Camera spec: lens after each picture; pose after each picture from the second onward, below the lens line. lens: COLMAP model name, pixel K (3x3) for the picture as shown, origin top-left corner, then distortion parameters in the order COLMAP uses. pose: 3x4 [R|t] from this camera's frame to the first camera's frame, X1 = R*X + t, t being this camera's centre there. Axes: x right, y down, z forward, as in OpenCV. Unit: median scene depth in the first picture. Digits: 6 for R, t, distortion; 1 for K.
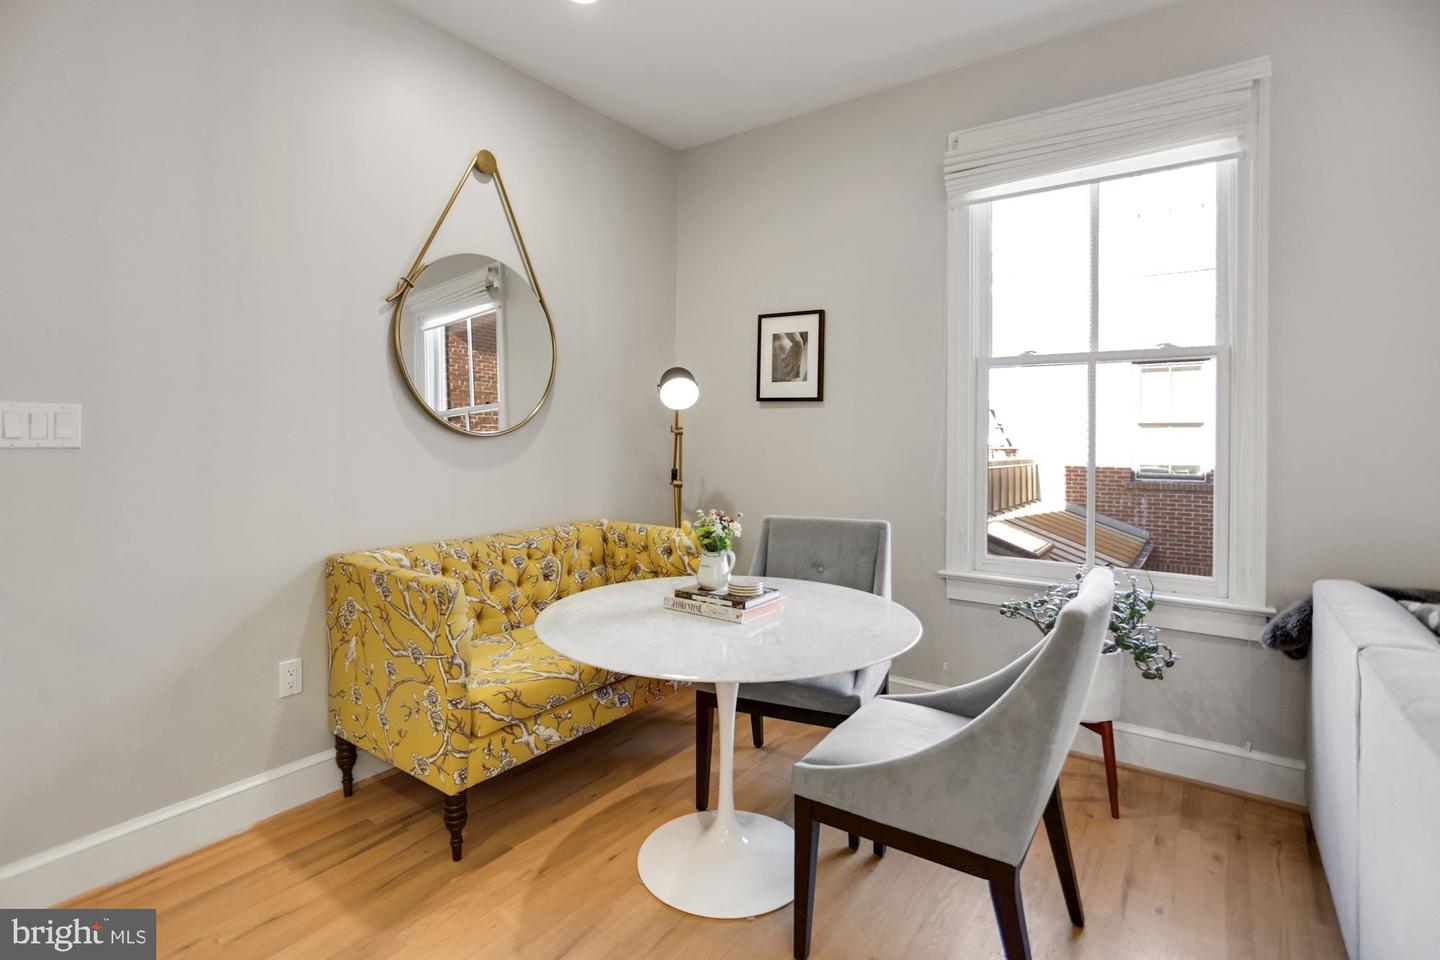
lens RADIAL K [[705.0, 0, 716.4], [0, 705.0, 428.7], [0, 0, 1]] dist [-0.038617, 0.022804]
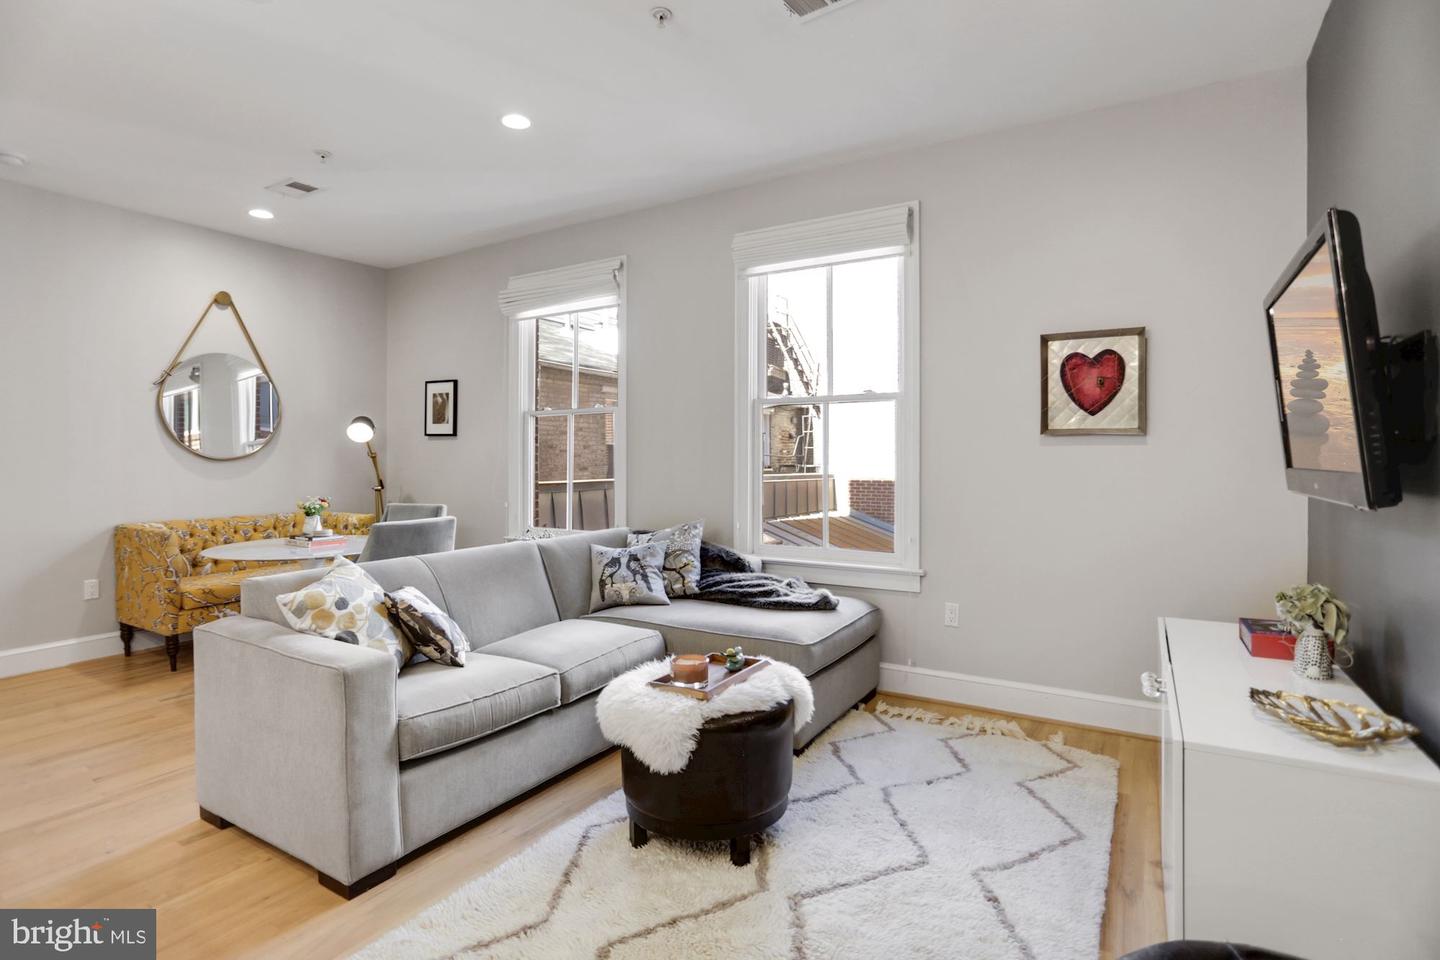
lens RADIAL K [[734.8, 0, 724.7], [0, 734.8, 450.9], [0, 0, 1]] dist [-0.023986, 0.011180]
pose [[0.997520, -0.005788, 0.070152, 0.800439], [0.005465, 0.999974, 0.004792, -0.011746], [-0.070178, -0.004397, 0.997525, -0.897206]]
